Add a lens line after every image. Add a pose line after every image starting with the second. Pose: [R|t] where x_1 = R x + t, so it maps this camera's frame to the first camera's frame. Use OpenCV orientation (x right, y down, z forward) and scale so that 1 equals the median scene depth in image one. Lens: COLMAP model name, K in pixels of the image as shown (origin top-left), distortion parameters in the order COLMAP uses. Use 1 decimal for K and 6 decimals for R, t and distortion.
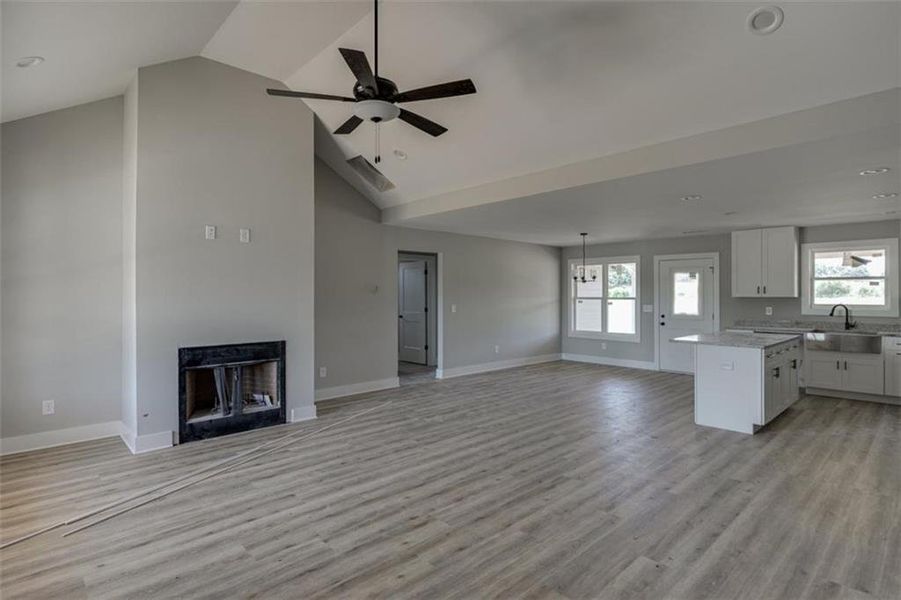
lens RADIAL K [[462.1, 0, 451.6], [0, 462.1, 295.4], [0, 0, 1]] dist [-0.005383, -0.002982]
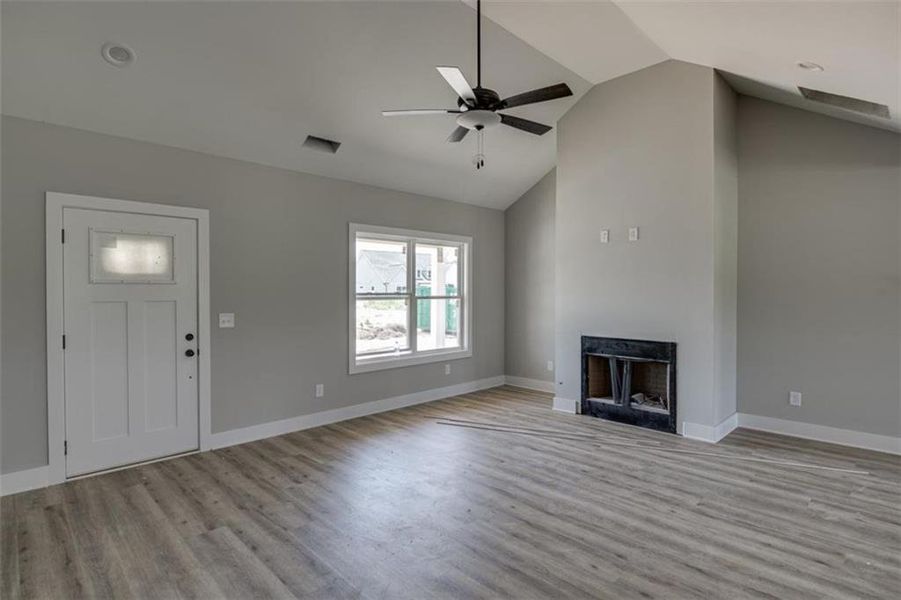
lens RADIAL K [[462.1, 0, 449.8], [0, 462.1, 295.0], [0, 0, 1]] dist [-0.005383, -0.002982]
pose [[0.016477, 0.008877, -0.999825, 0.579297], [-0.002912, 0.999957, 0.008830, -0.002443], [0.999860, 0.002766, 0.016502, 0.587812]]
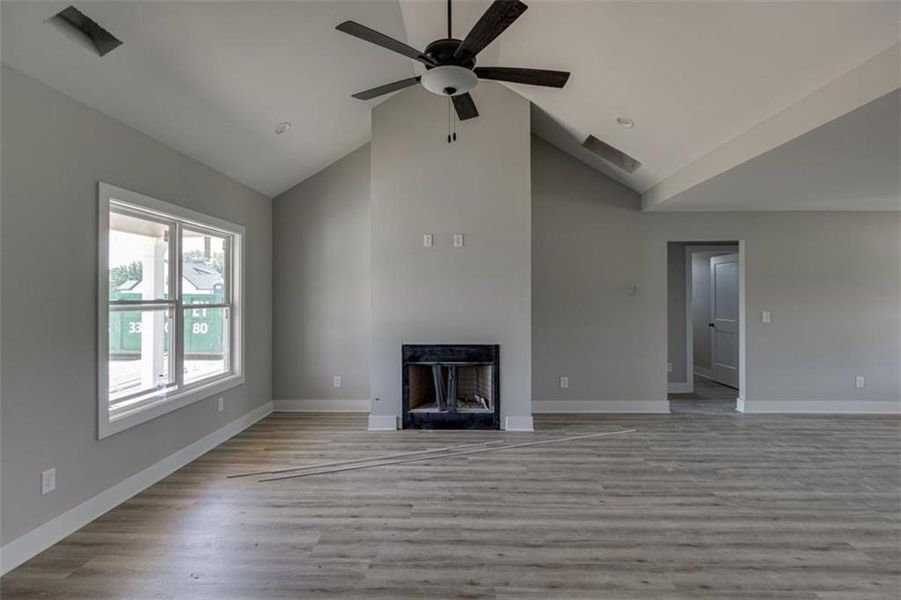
lens RADIAL K [[462.1, 0, 449.8], [0, 462.1, 293.8], [0, 0, 1]] dist [-0.005383, -0.002982]
pose [[0.704097, -0.004837, -0.710087, 0.279057], [-0.000754, 0.999971, -0.007559, -0.002038], [0.710103, 0.005857, 0.704073, 0.261191]]
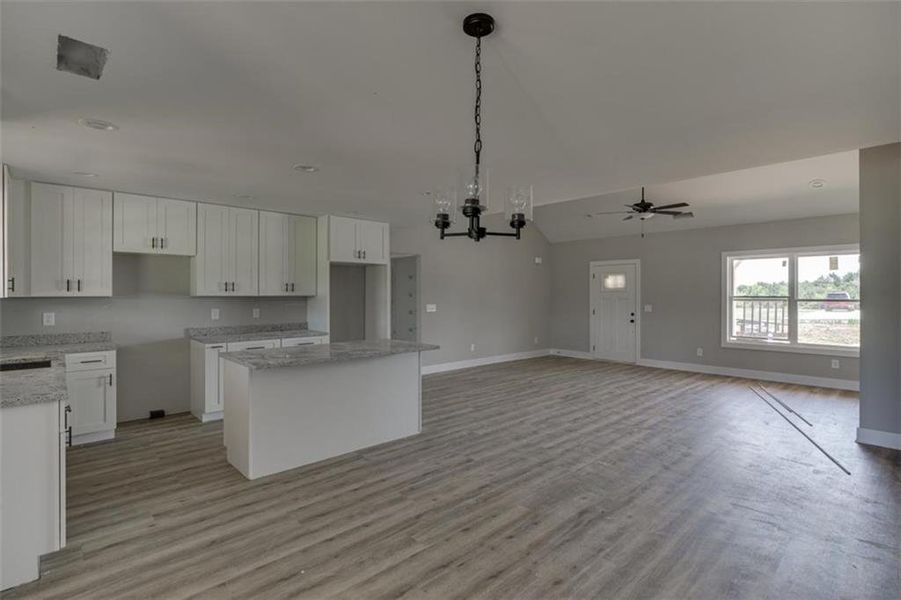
lens RADIAL K [[435.9, 0, 448.6], [0, 435.9, 297.0], [0, 0, 1]] dist [-0.010368, 0.000298]
pose [[-0.999972, -0.001750, 0.007278, 0.502877], [-0.001701, 0.999976, 0.006710, -0.001982], [-0.007290, 0.006697, -0.999951, 2.027543]]
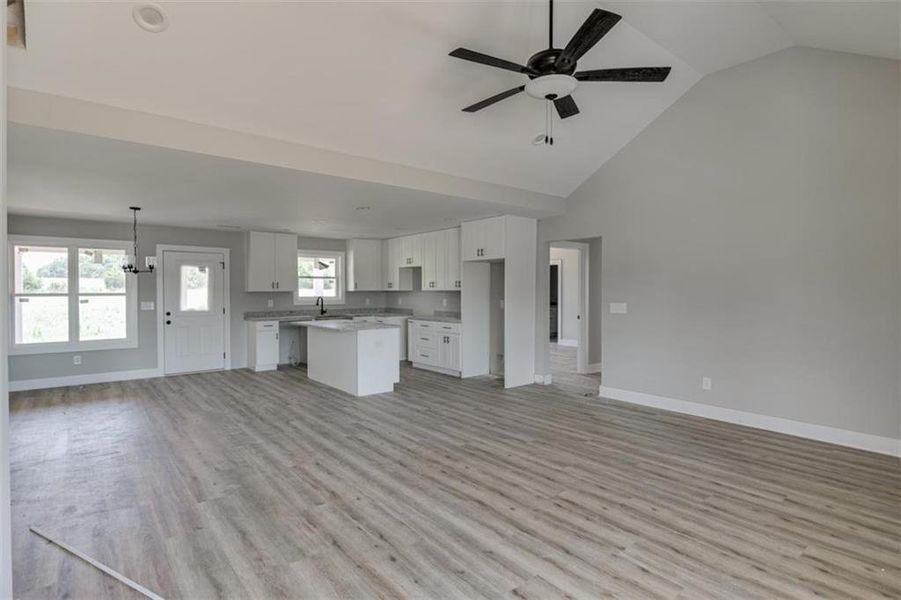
lens RADIAL K [[462.1, 0, 448.5], [0, 462.1, 293.3], [0, 0, 1]] dist [-0.005383, -0.002982]
pose [[0.077325, -0.008183, 0.996972, -0.702287], [0.002603, 0.999965, 0.008006, 0.000409], [-0.997003, 0.001976, 0.077344, 0.726445]]
